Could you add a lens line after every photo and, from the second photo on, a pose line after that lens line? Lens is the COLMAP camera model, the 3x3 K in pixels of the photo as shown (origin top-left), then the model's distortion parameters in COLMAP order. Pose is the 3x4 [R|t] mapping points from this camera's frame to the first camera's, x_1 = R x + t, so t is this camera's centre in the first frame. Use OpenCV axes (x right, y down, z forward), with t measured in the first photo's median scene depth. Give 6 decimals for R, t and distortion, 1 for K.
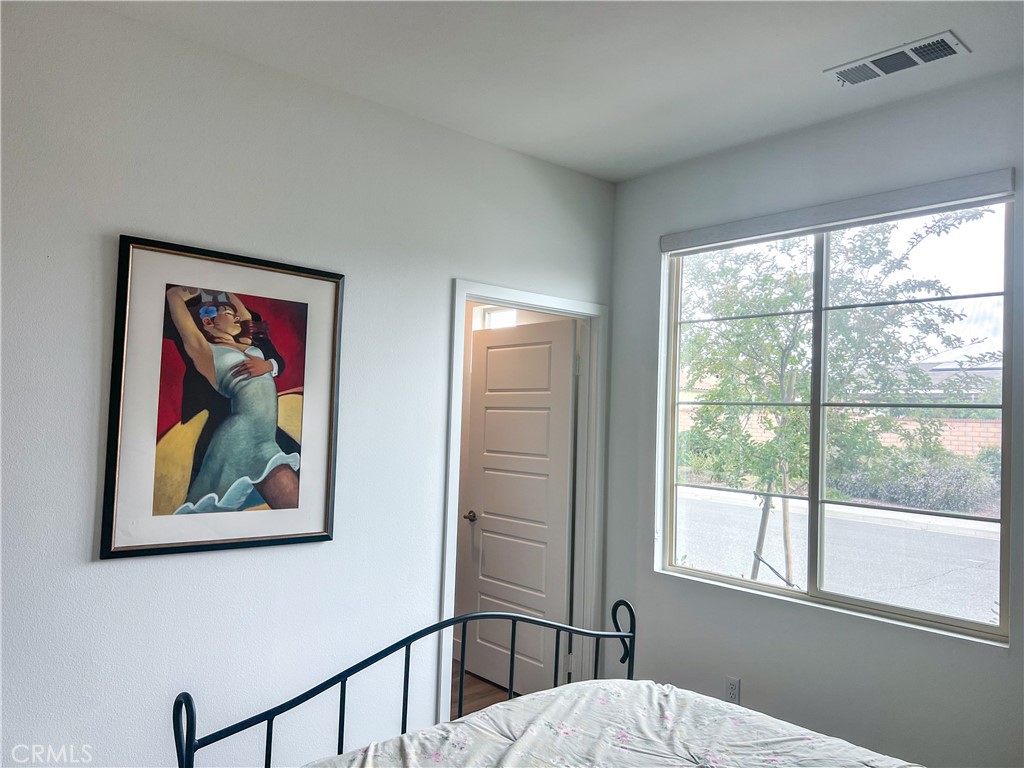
lens RADIAL K [[771.8, 0, 508.7], [0, 771.8, 389.0], [0, 0, 1]] dist [0.042727, -0.035412]
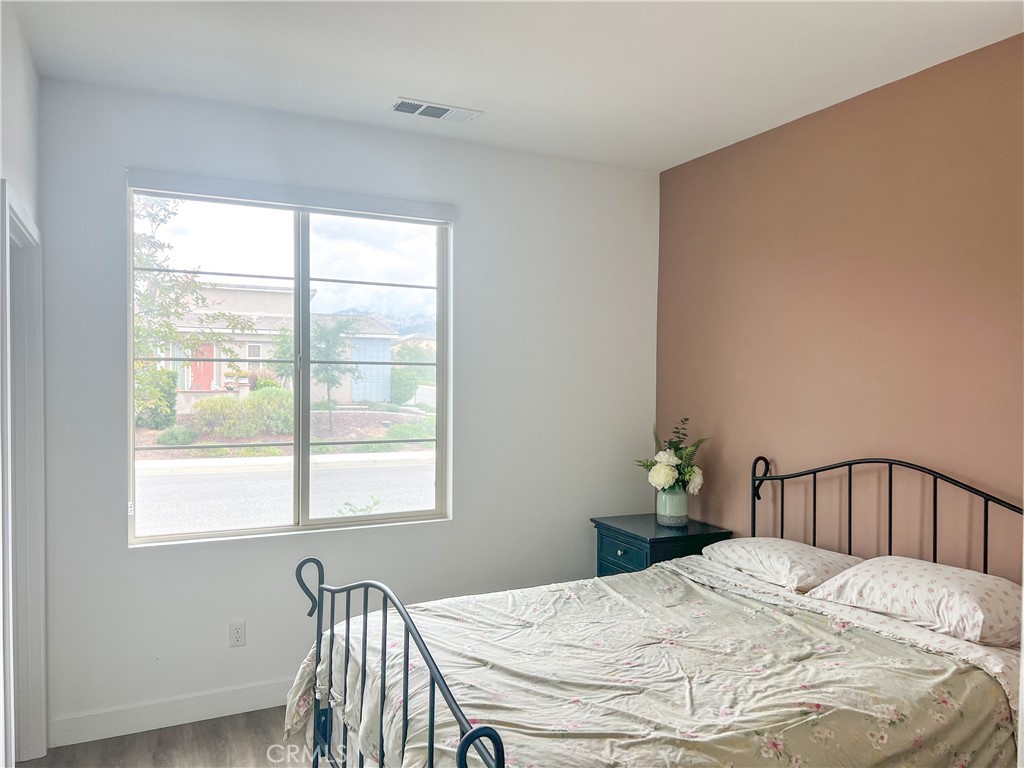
lens RADIAL K [[771.8, 0, 509.0], [0, 771.8, 381.1], [0, 0, 1]] dist [0.042727, -0.035412]
pose [[0.226646, -0.020049, 0.973771, -0.776762], [-0.039962, 0.998755, 0.029865, 0.002725], [-0.973157, -0.045683, 0.225562, 0.524800]]
